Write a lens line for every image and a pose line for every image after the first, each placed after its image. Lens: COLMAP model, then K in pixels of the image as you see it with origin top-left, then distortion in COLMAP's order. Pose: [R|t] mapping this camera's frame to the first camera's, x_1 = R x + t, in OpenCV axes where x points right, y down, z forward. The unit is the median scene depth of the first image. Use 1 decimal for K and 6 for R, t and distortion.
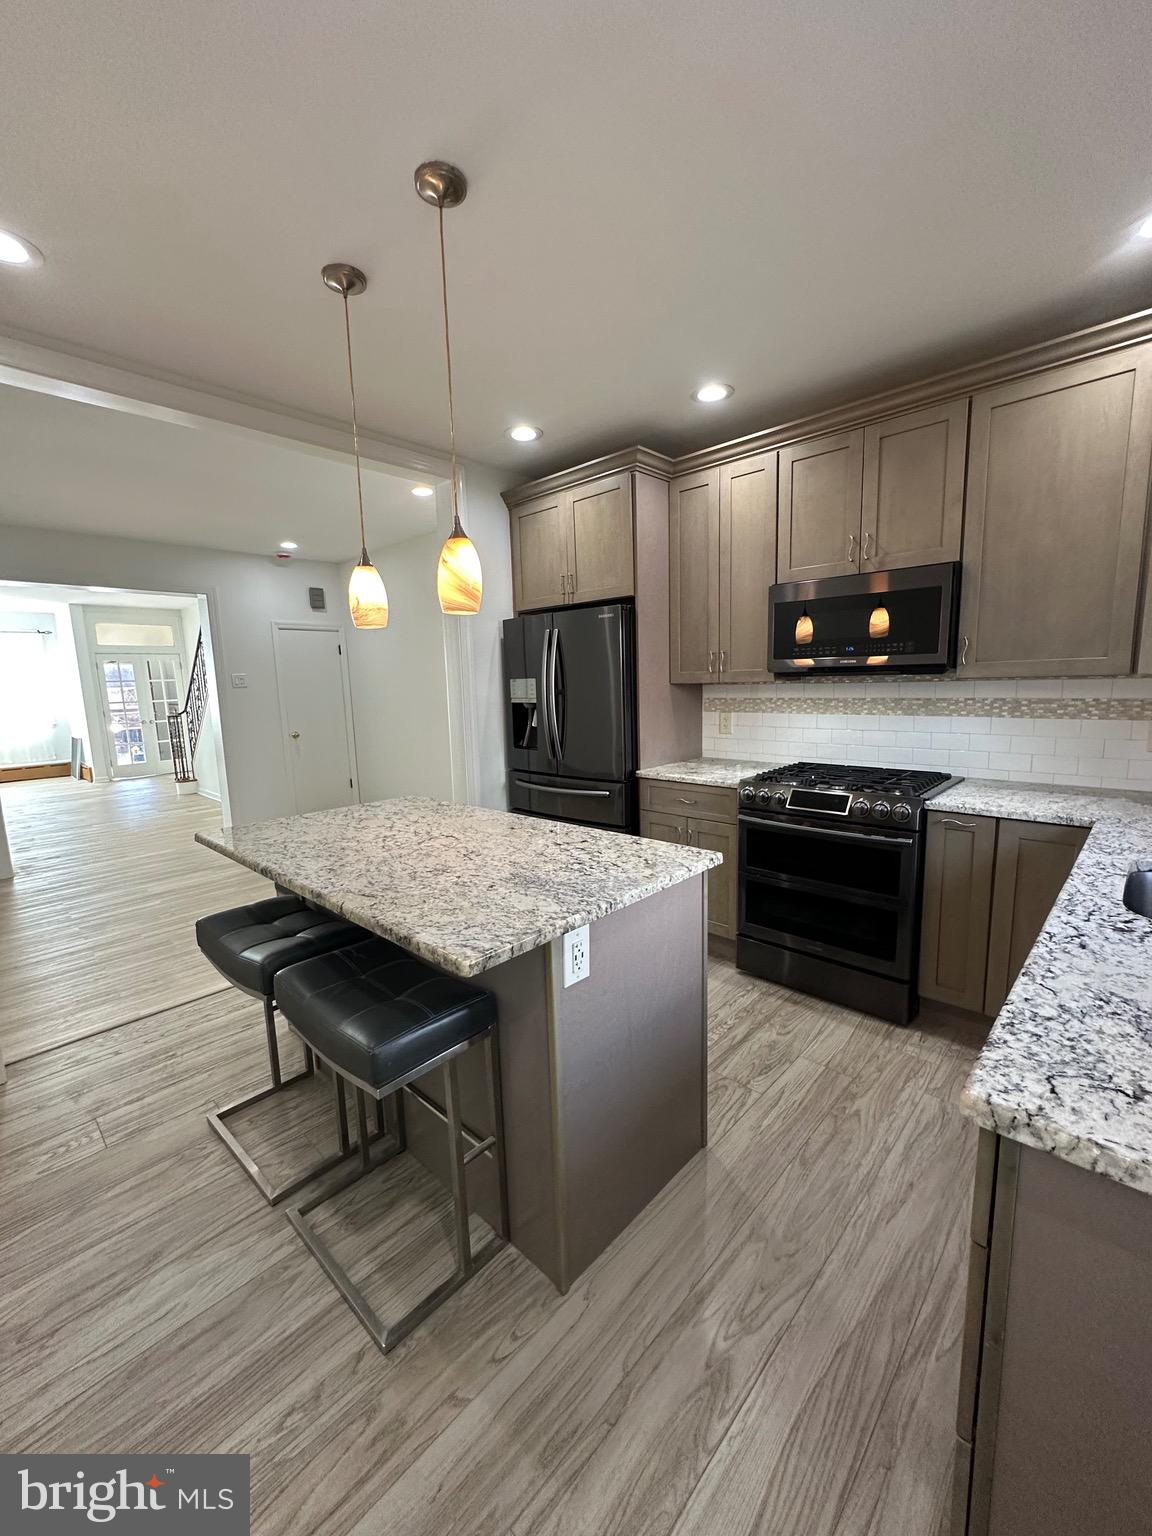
lens RADIAL K [[613.3, 0, 577.3], [0, 613.3, 768.8], [0, 0, 1]] dist [-0.002954, 0.000709]
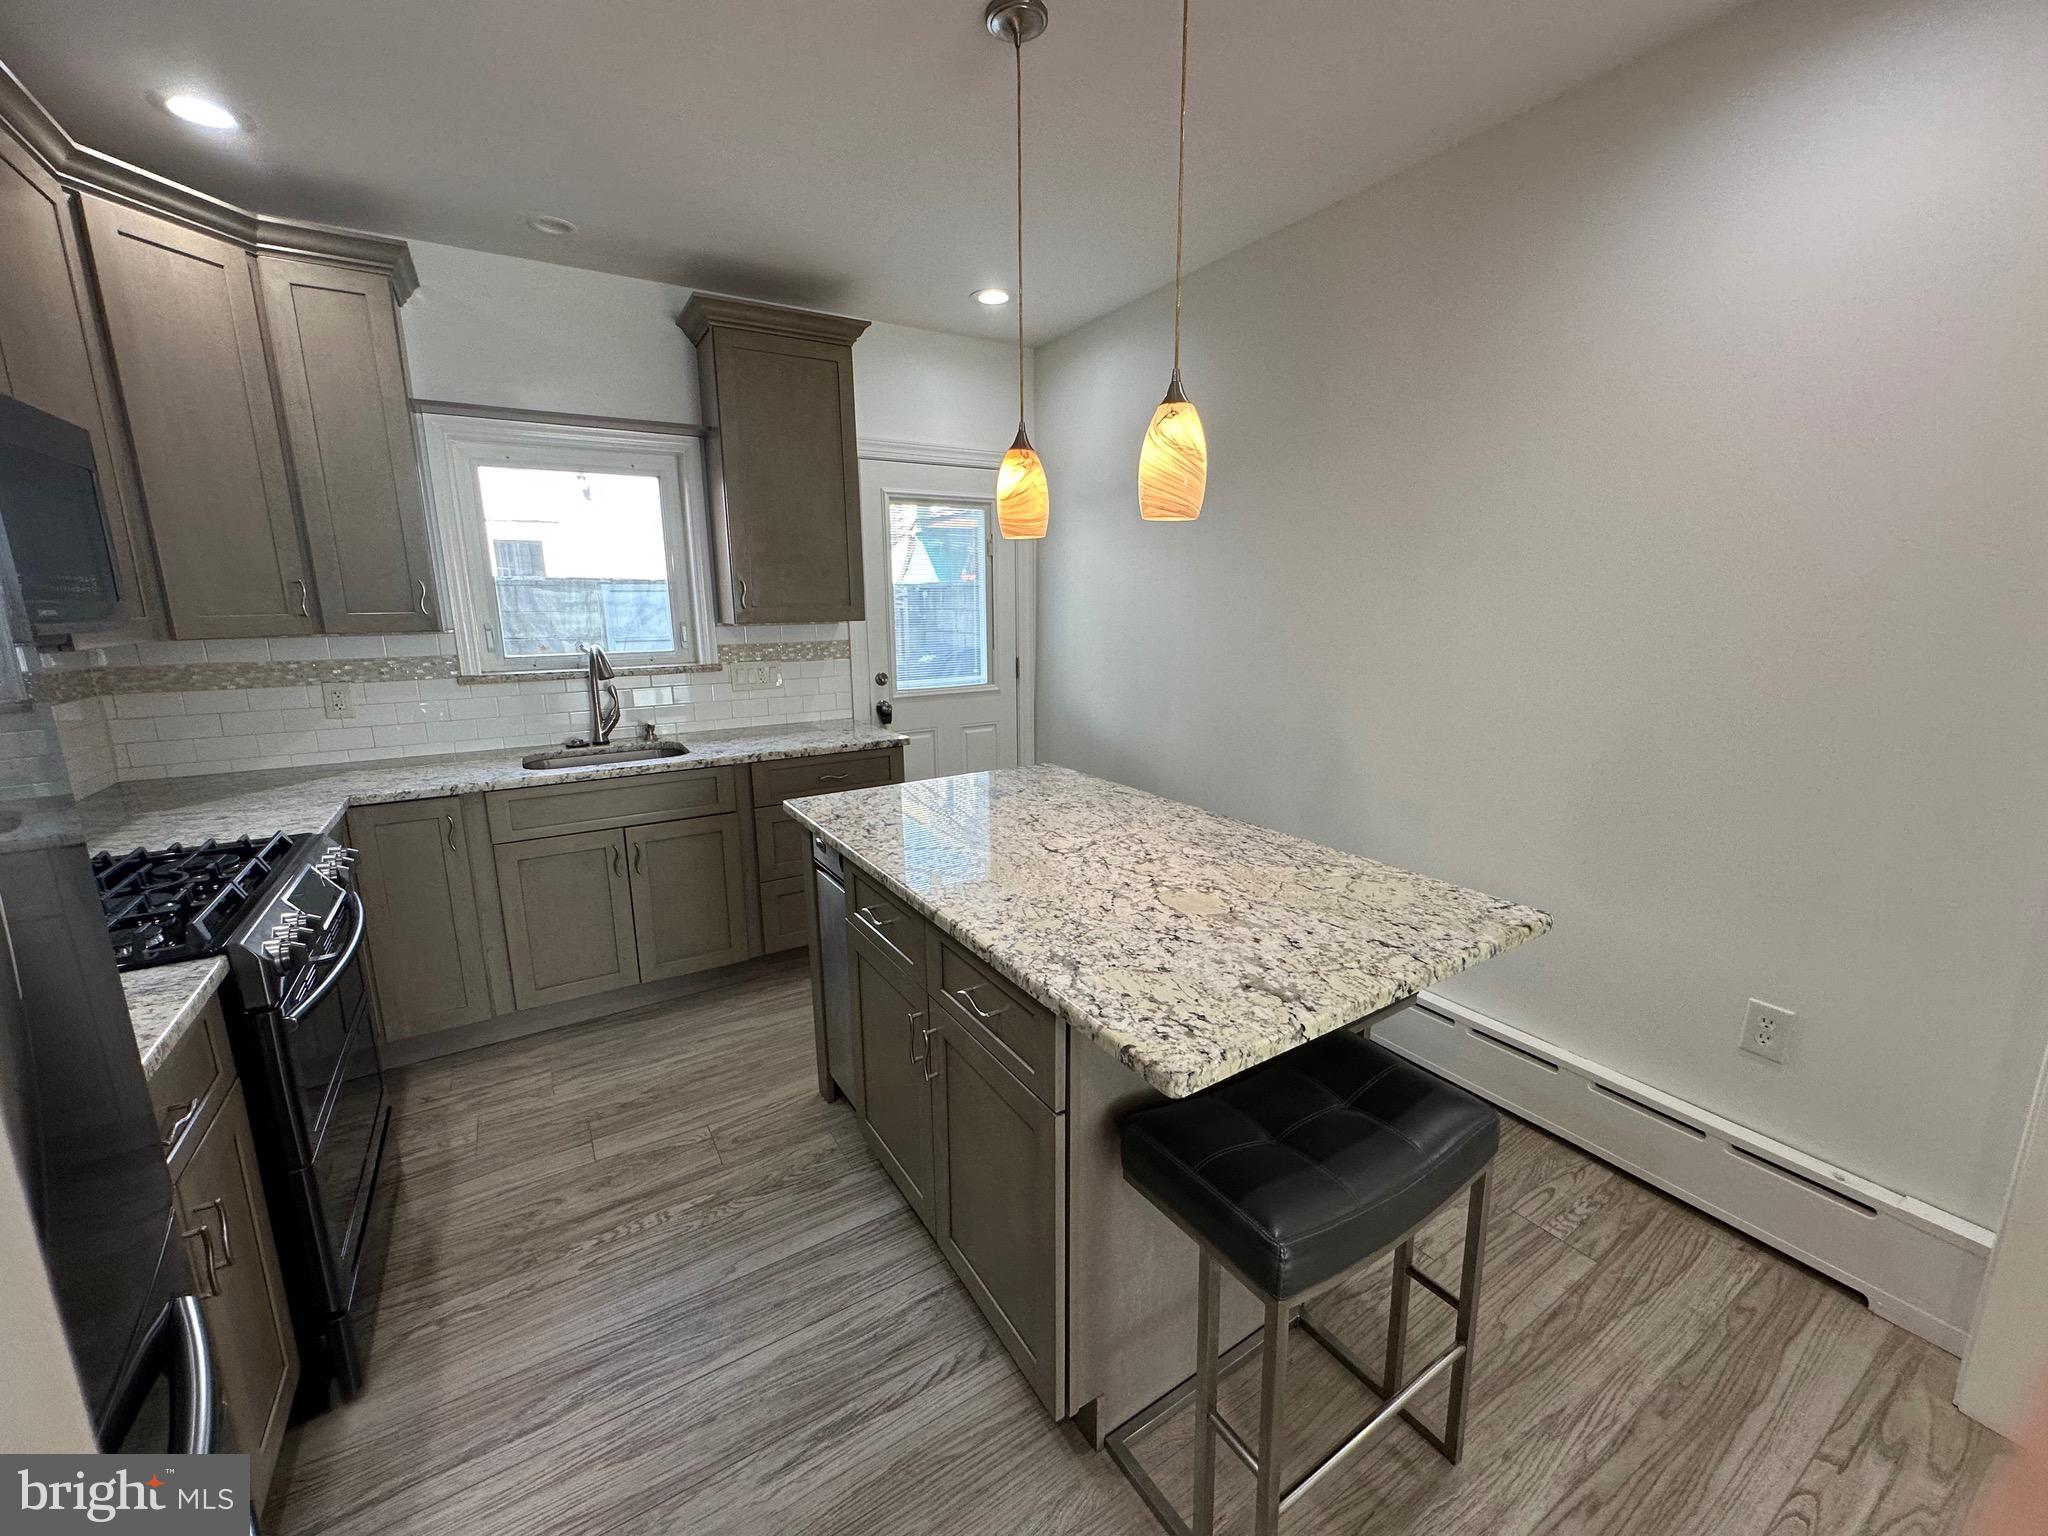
lens RADIAL K [[817.7, 0, 1025.6], [0, 817.7, 766.6], [0, 0, 1]] dist [-0.002954, 0.000709]
pose [[-0.968136, -0.014404, 0.250011, -0.308956], [0.071846, 0.940401, 0.332392, -0.213513], [-0.239898, 0.339763, -0.909401, 1.374946]]
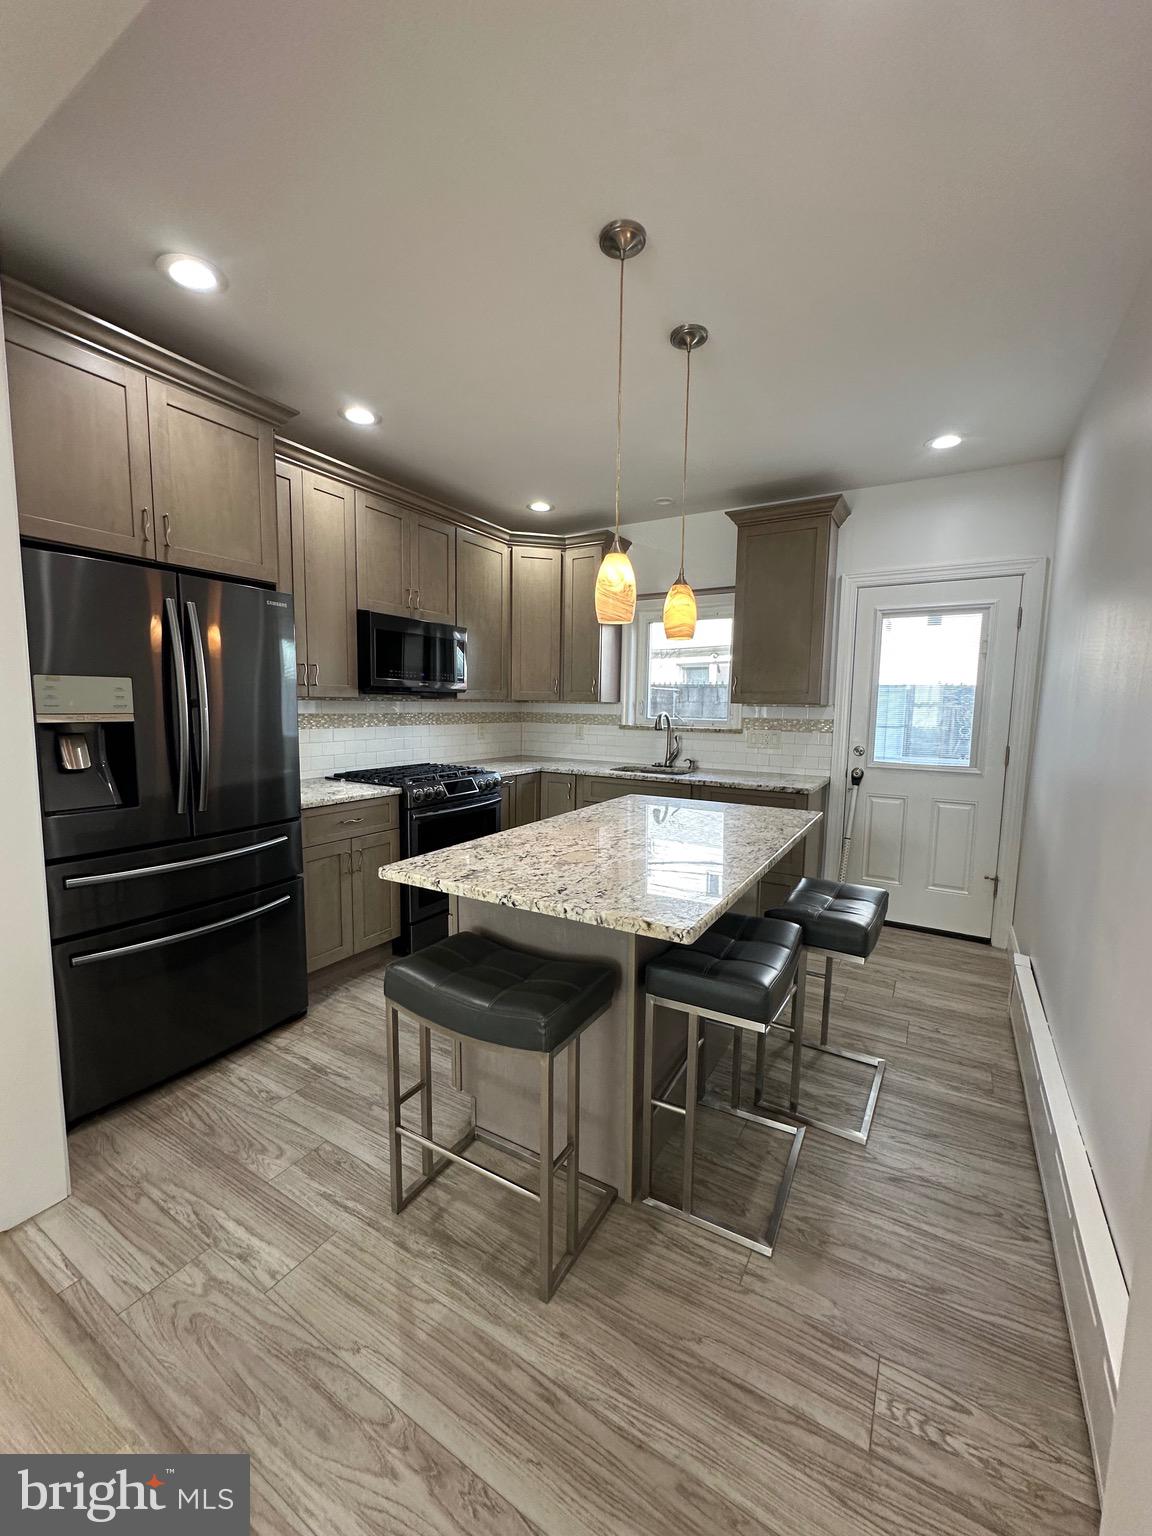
lens RADIAL K [[613.3, 0, 577.3], [0, 613.3, 768.8], [0, 0, 1]] dist [-0.002954, 0.000709]
pose [[-0.216315, -0.079828, 0.973055, -0.942889], [0.133761, 0.984831, 0.110530, -0.097970], [-0.967117, 0.154066, -0.202356, 0.983844]]
